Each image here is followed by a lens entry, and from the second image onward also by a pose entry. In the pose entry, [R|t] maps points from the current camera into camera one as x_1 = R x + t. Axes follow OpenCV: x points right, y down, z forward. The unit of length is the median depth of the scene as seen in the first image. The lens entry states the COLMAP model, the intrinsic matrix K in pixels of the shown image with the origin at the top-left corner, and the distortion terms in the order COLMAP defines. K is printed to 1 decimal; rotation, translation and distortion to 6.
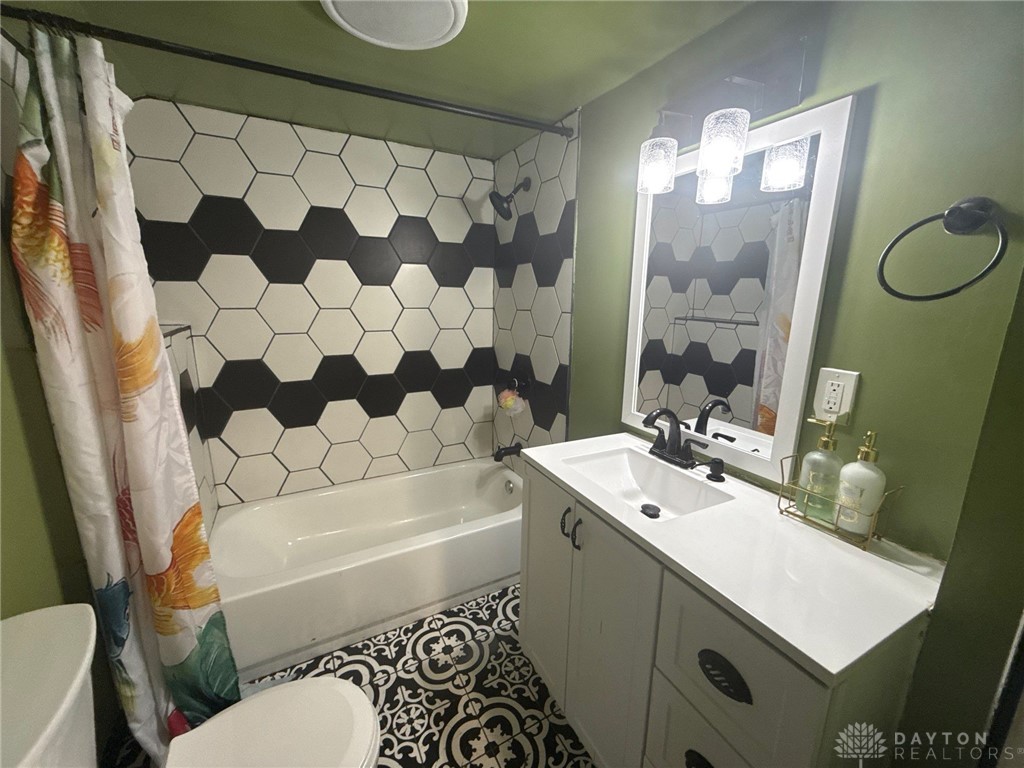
lens RADIAL K [[408.0, 0, 508.9], [0, 408.0, 382.0], [0, 0, 1]] dist [0.000658, 0.000354]
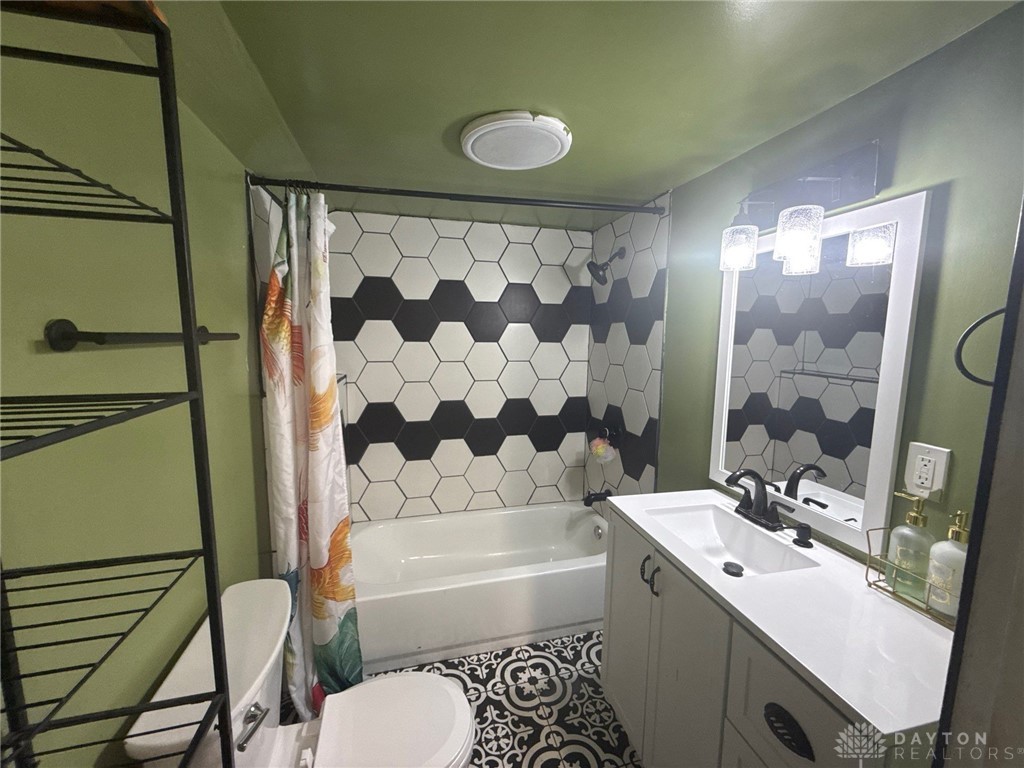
lens RADIAL K [[408.0, 0, 513.1], [0, 408.0, 384.2], [0, 0, 1]] dist [0.000658, 0.000354]
pose [[0.974134, 0.028629, -0.224150, 0.021317], [-0.048996, 0.995104, -0.085834, -0.030730], [0.220595, 0.094596, 0.970767, -0.155852]]
